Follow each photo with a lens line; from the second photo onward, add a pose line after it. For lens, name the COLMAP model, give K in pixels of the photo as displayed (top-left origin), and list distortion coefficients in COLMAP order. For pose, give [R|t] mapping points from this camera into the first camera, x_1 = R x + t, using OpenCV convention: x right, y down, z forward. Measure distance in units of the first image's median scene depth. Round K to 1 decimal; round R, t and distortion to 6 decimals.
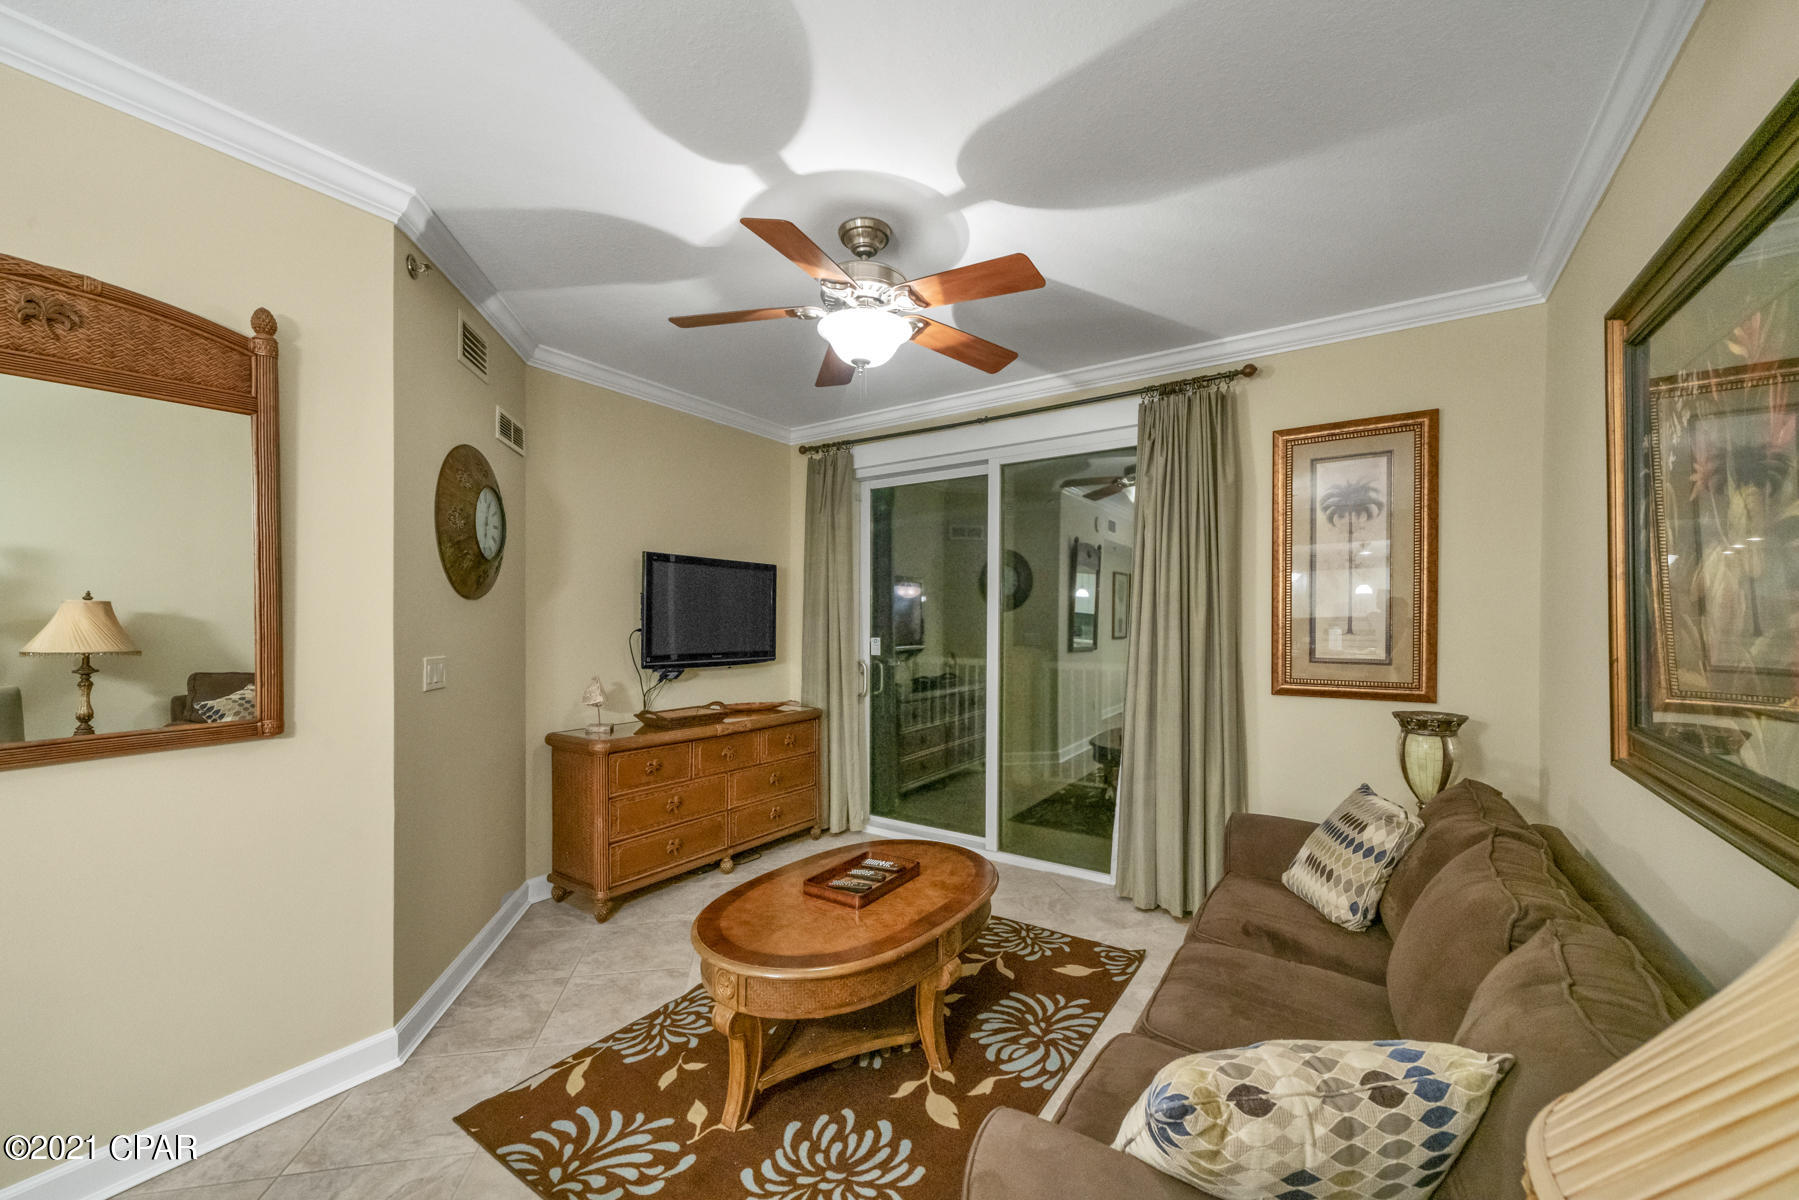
lens RADIAL K [[695.8, 0, 895.6], [0, 695.8, 627.5], [0, 0, 1]] dist [0.000160, 0.000017]
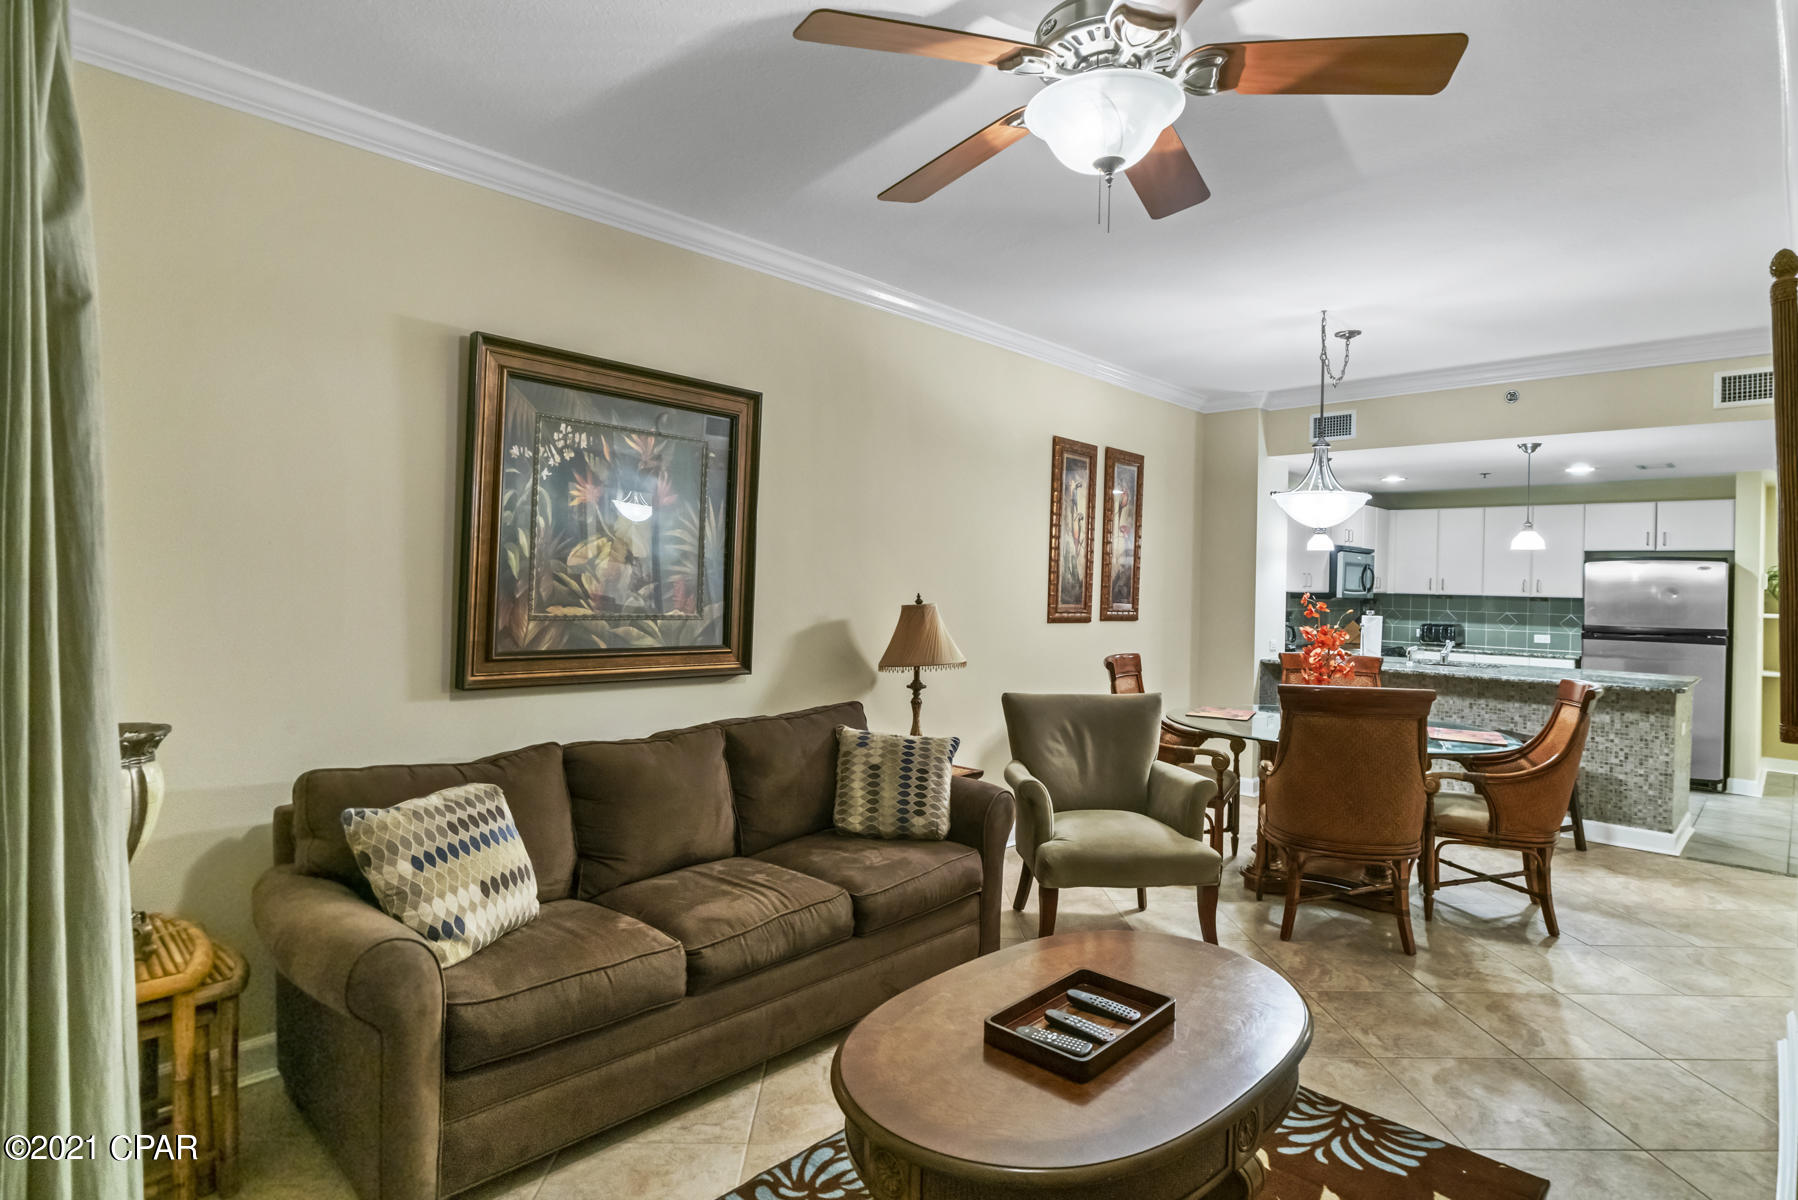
lens RADIAL K [[941.6, 0, 901.5], [0, 941.6, 593.5], [0, 0, 1]] dist [0.000306, -0.000395]
pose [[-0.986800, -0.024511, 0.160080, -0.013076], [-0.020766, 0.999471, 0.025022, -0.026380], [-0.160609, 0.021367, -0.986787, 1.901531]]
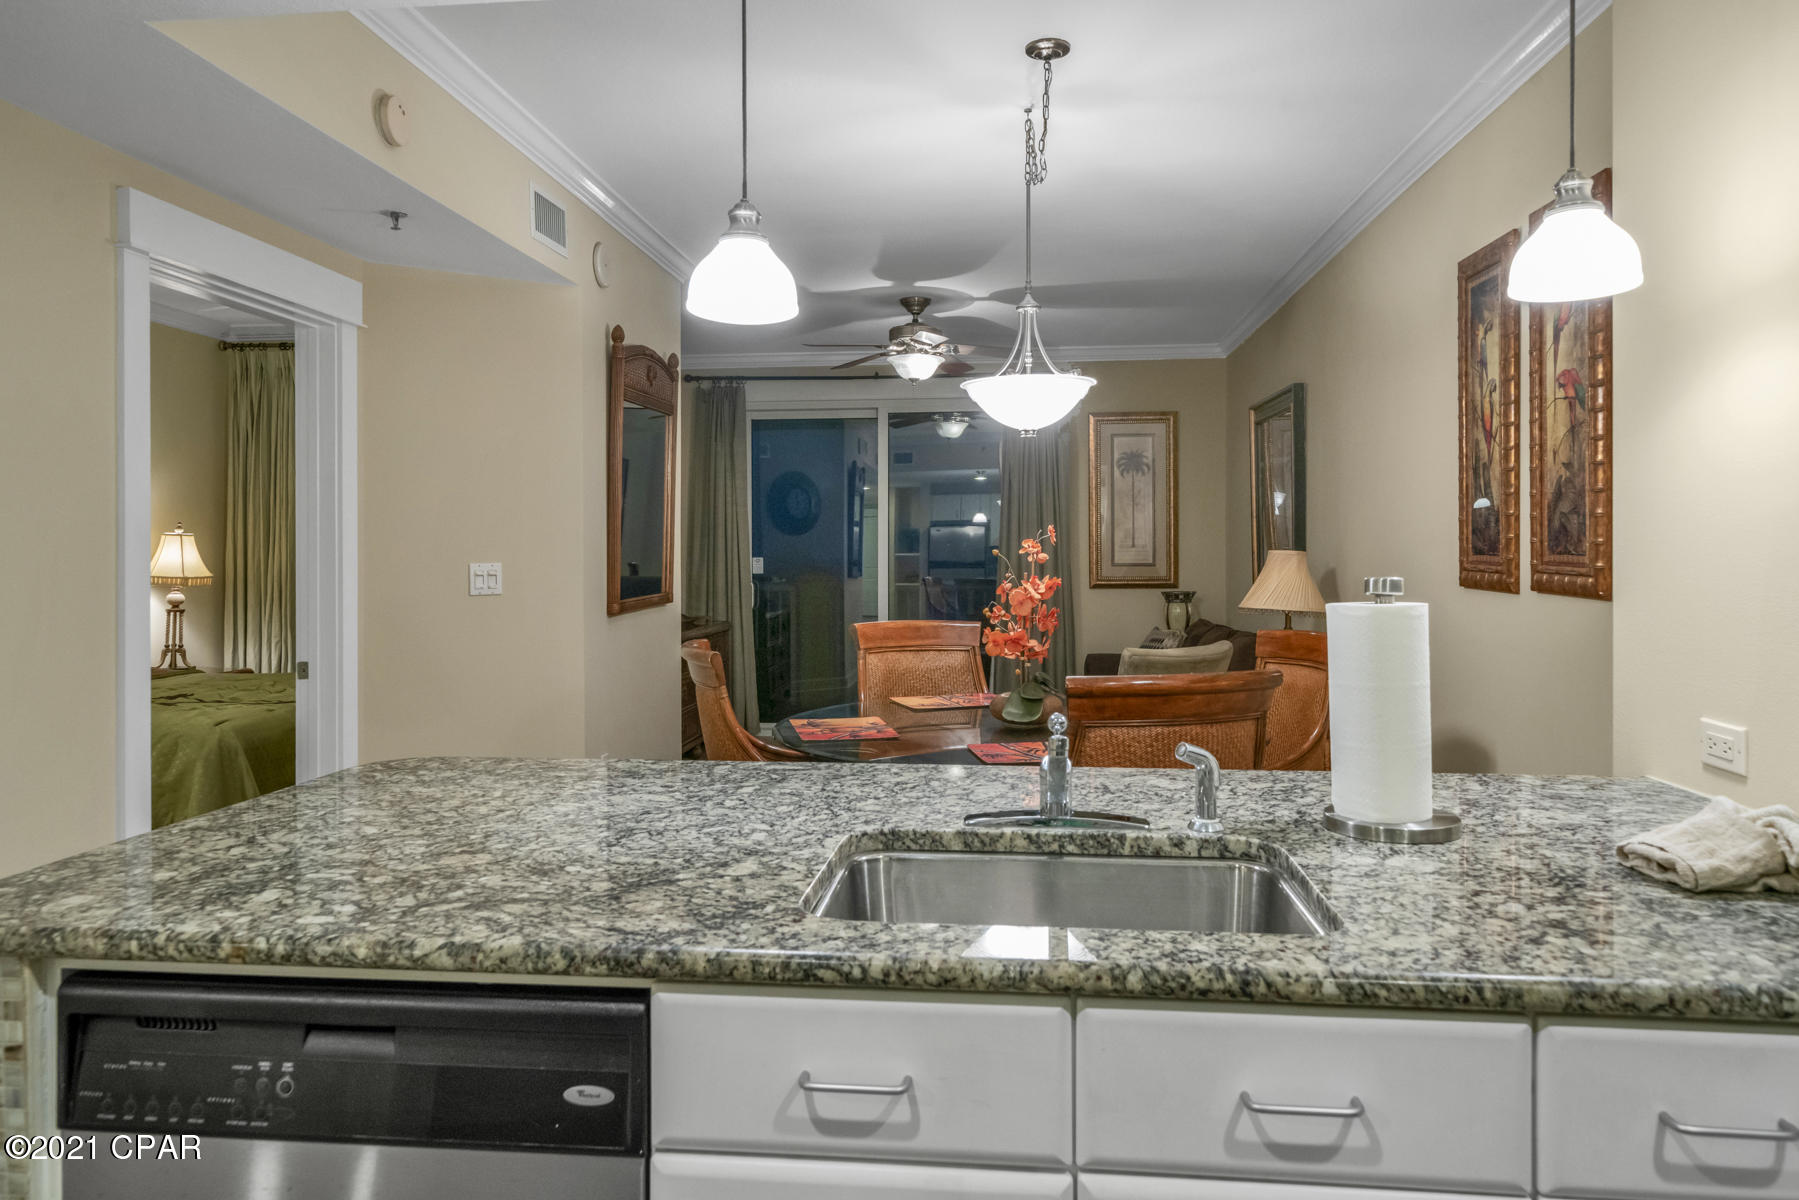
lens RADIAL K [[1228.9, 0, 879.1], [0, 1228.9, 551.0], [0, 0, 1]] dist [0.000700, 0.001207]
pose [[0.881700, -0.005199, 0.471783, -1.540321], [0.011185, 0.999889, -0.009885, 0.052549], [-0.471679, 0.013992, 0.881659, -1.555658]]
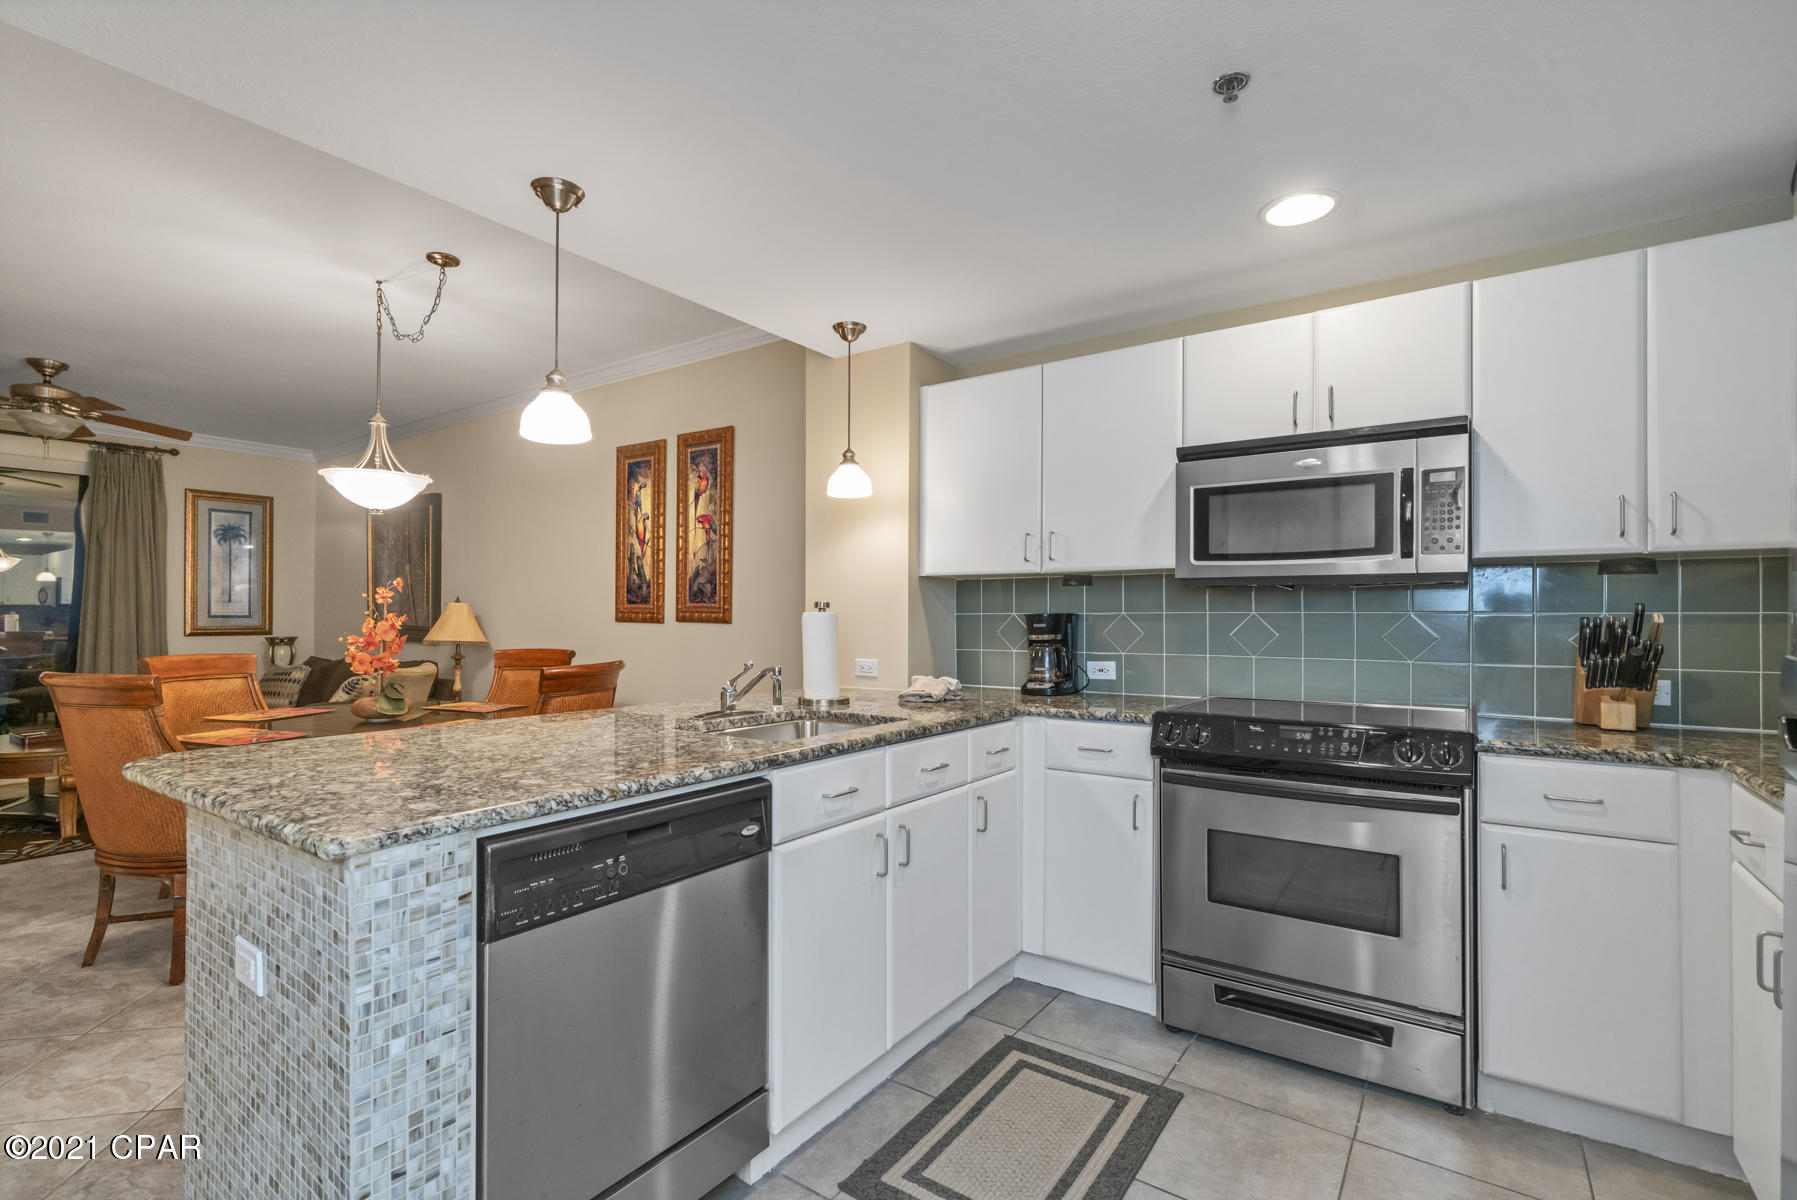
lens RADIAL K [[821.6, 0, 893.6], [0, 821.6, 611.4], [0, 0, 1]] dist [0.002474, 0.000947]
pose [[0.016389, 0.005322, 0.999852, -2.137038], [0.009243, 0.999942, -0.005474, 0.086537], [-0.999823, 0.009331, 0.016338, -1.177397]]
